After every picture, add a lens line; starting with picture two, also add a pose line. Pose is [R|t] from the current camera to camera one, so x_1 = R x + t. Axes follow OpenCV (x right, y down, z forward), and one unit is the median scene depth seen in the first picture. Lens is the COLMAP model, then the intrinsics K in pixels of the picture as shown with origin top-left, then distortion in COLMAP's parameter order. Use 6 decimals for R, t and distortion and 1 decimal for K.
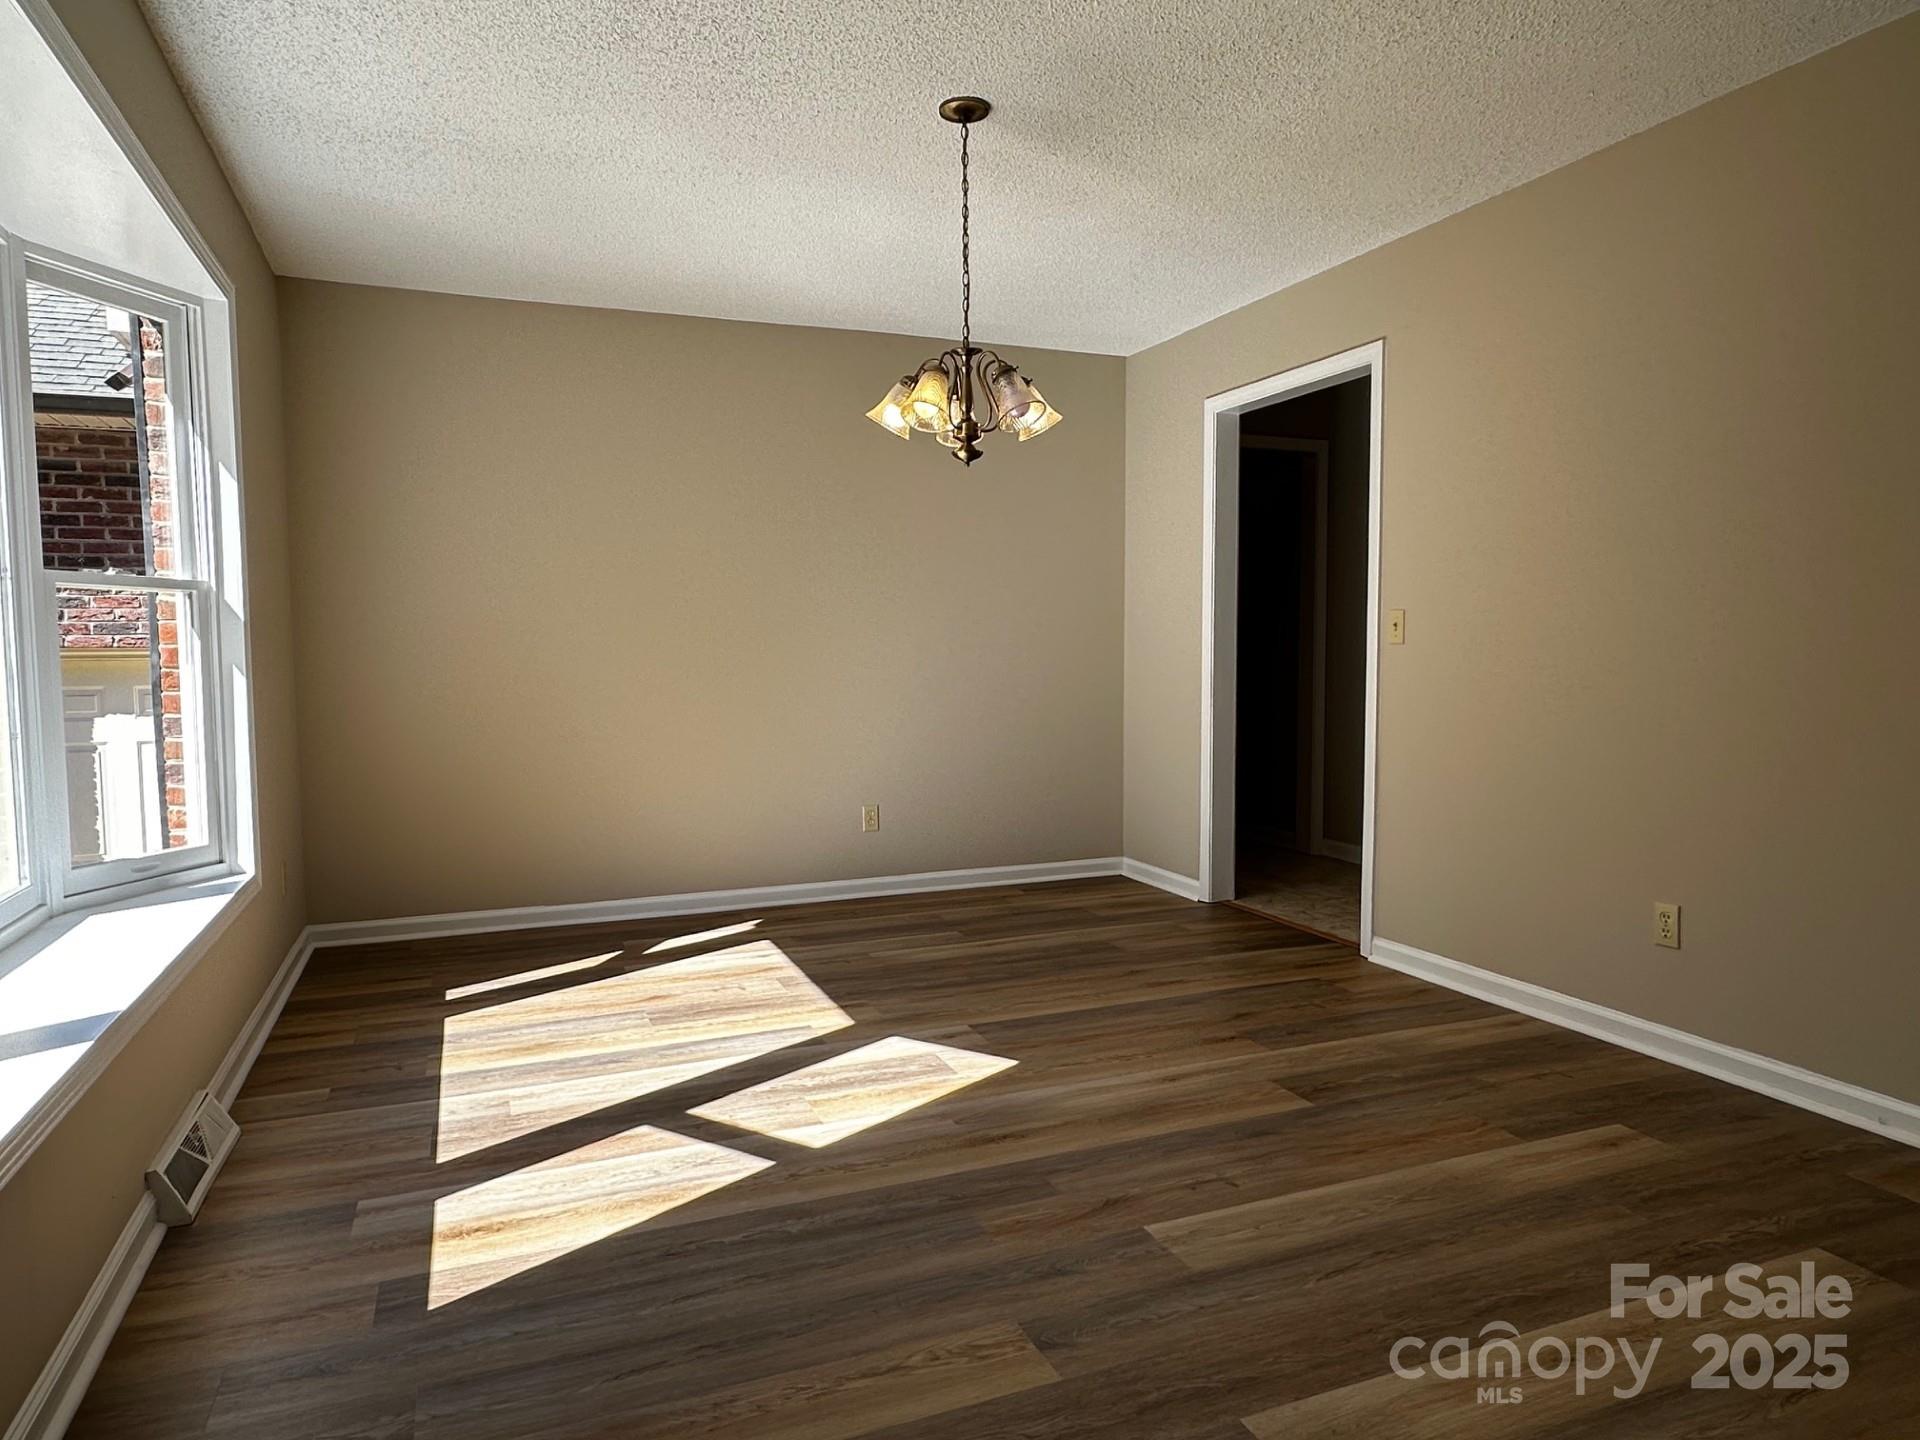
lens RADIAL K [[1188.8, 0, 957.2], [0, 1188.8, 735.6], [0, 0, 1]] dist [-0.002142, -0.000884]
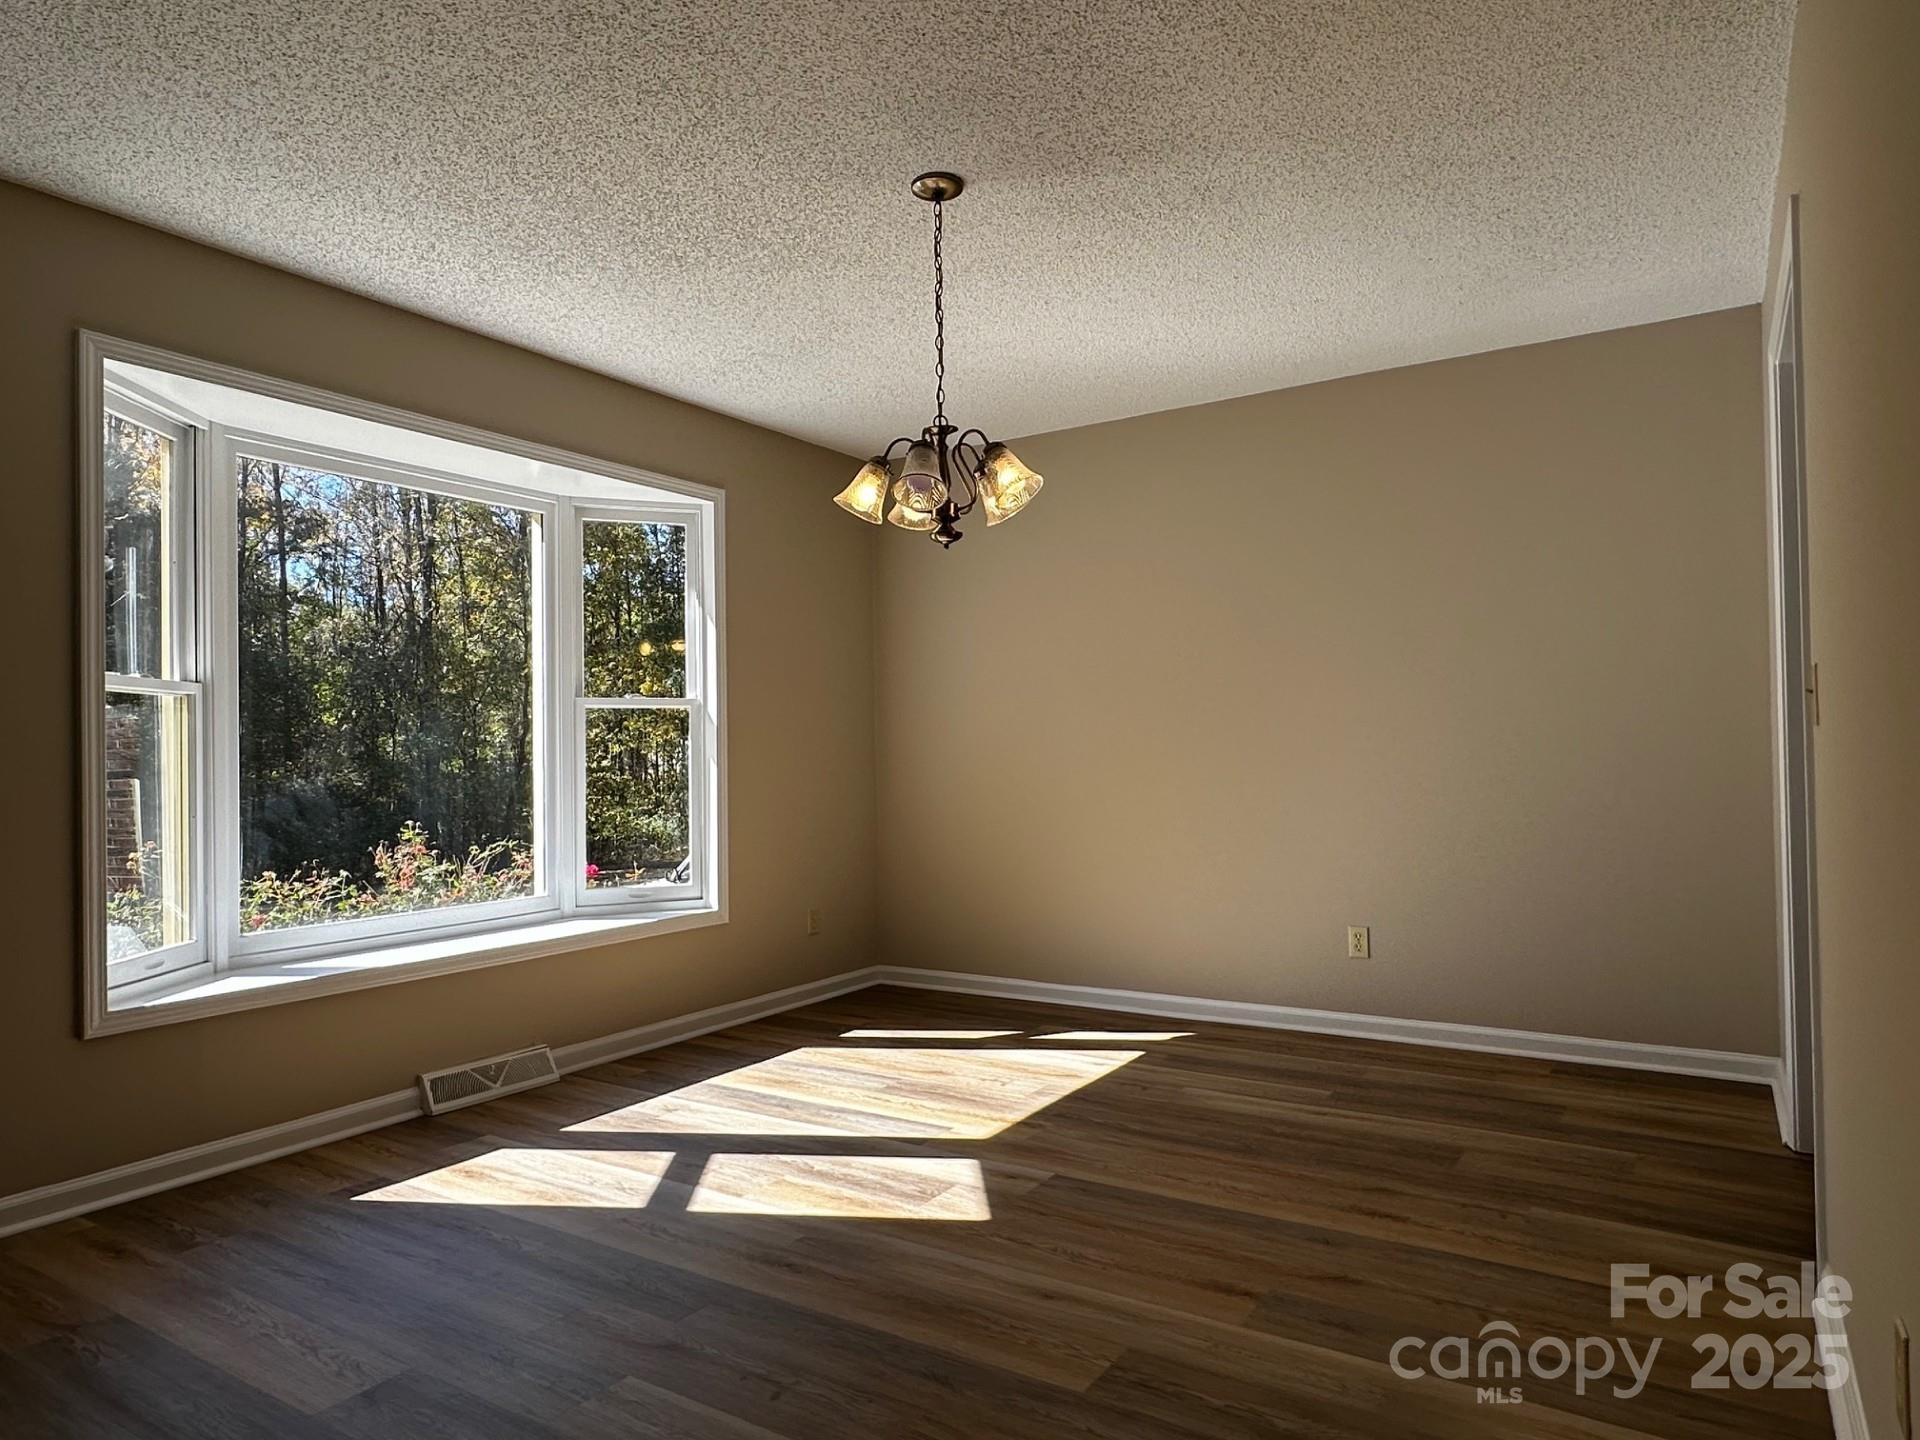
lens RADIAL K [[1188.8, 0, 957.2], [0, 1188.8, 735.6], [0, 0, 1]] dist [-0.002142, -0.000884]
pose [[0.574182, -0.012968, -0.818625, 0.708452], [-0.050490, 0.997411, -0.051213, -0.029357], [0.817169, 0.070738, 0.572040, 0.435702]]
